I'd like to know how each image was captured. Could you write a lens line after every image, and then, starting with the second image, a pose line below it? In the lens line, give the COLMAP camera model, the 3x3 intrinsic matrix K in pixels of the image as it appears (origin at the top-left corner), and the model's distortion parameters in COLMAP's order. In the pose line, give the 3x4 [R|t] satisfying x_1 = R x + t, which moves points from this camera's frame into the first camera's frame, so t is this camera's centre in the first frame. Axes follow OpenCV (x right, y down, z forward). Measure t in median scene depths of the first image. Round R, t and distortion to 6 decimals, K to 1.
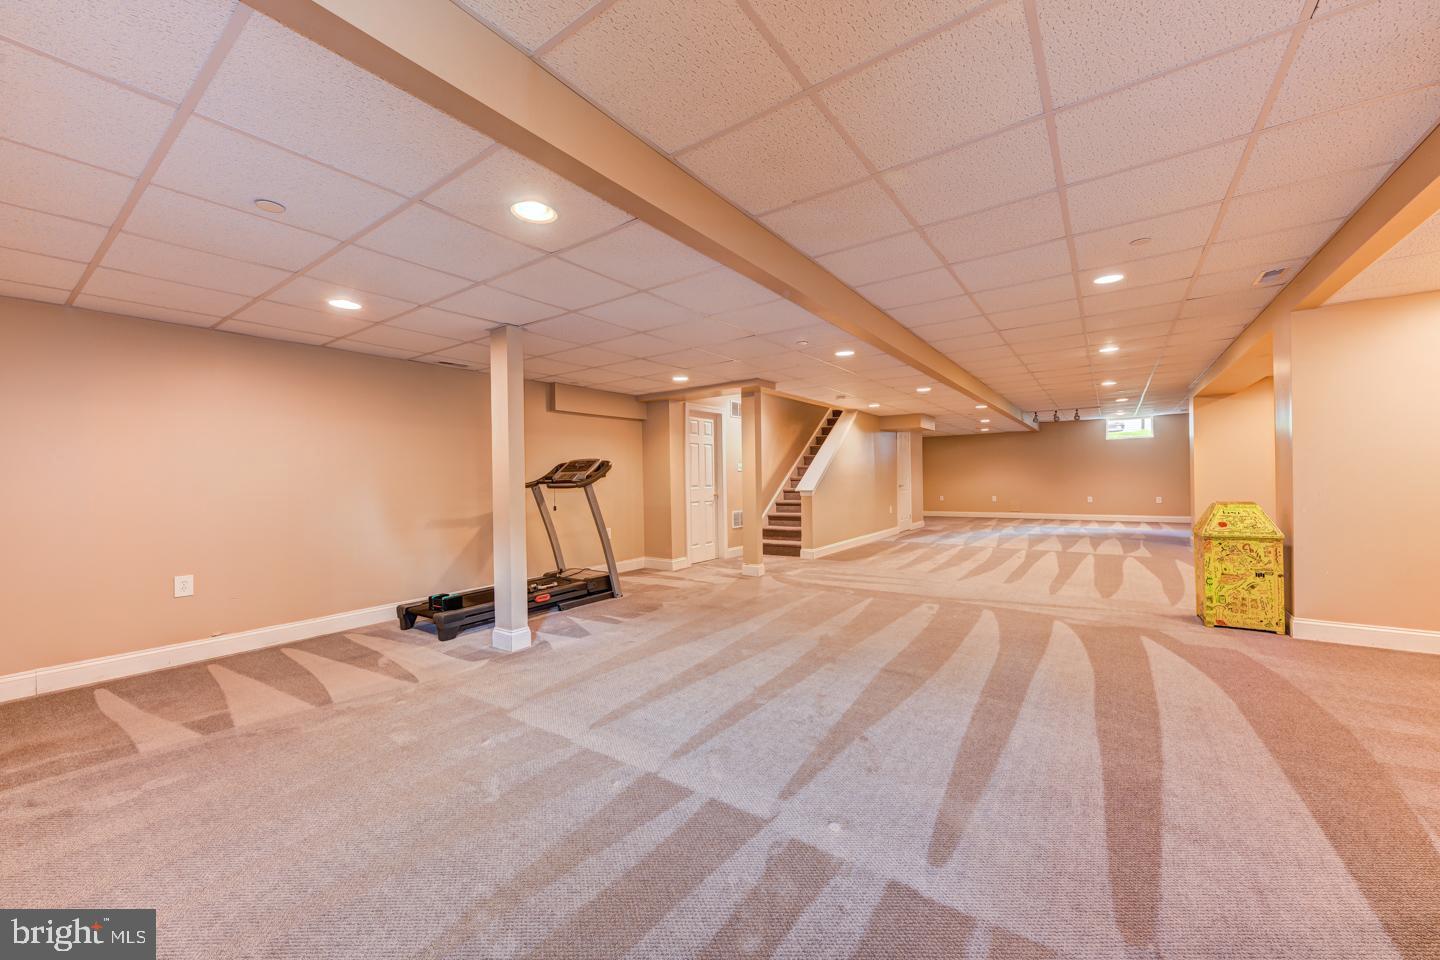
lens RADIAL K [[561.3, 0, 727.0], [0, 561.3, 481.8], [0, 0, 1]] dist [0.007481, -0.000823]
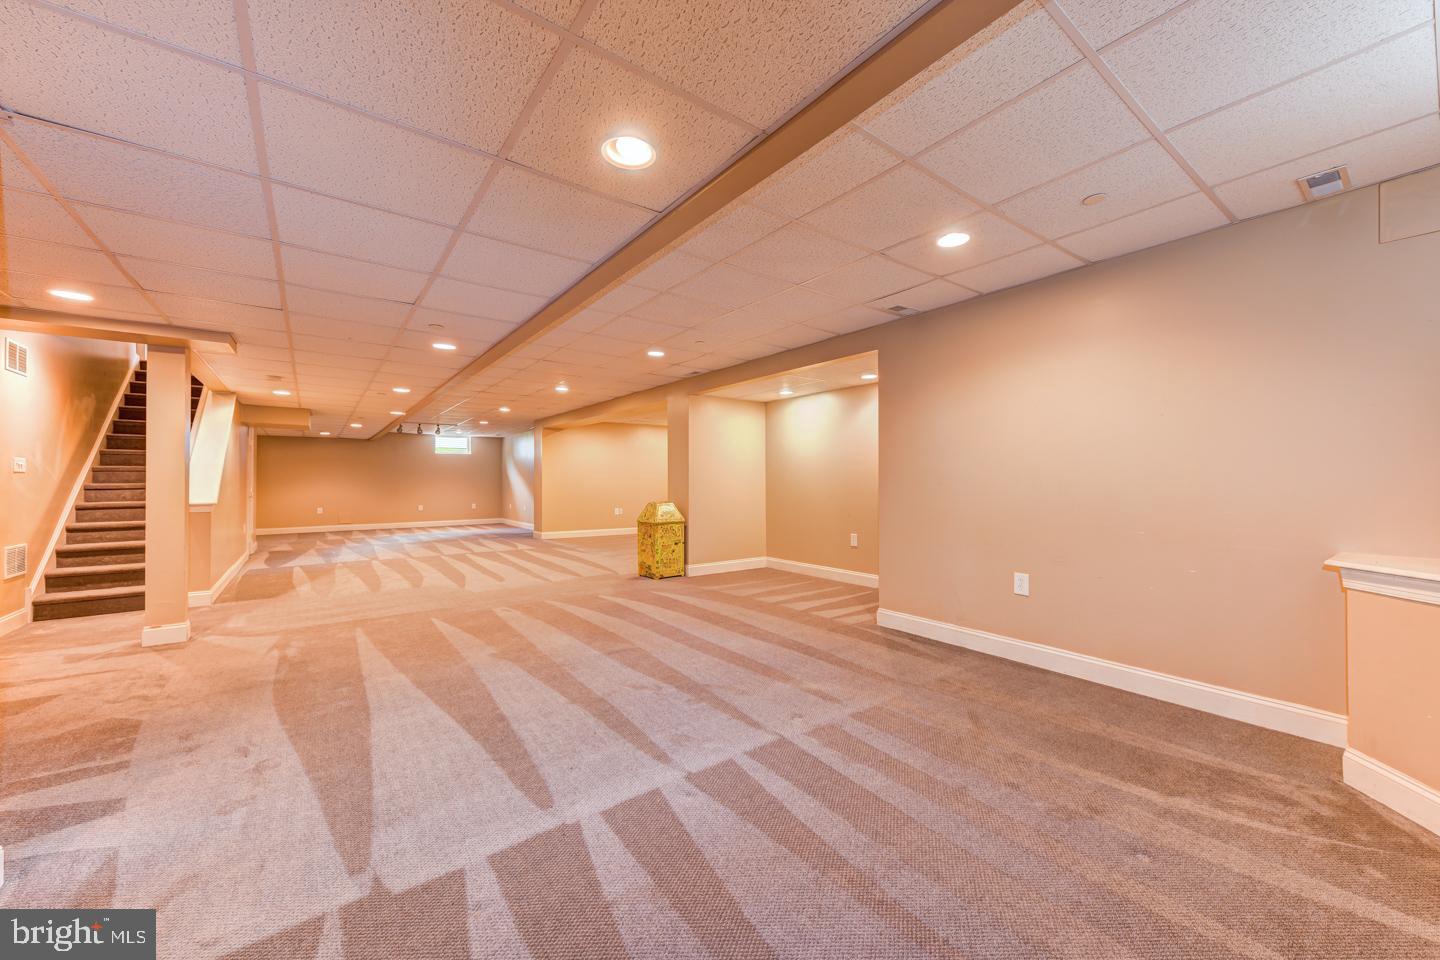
lens RADIAL K [[561.3, 0, 730.3], [0, 561.3, 477.9], [0, 0, 1]] dist [0.007481, -0.000823]
pose [[0.258967, 0.020793, 0.965662, -0.653704], [0.005327, 0.999722, -0.022955, 0.005344], [-0.965871, 0.011089, 0.258785, 0.392697]]
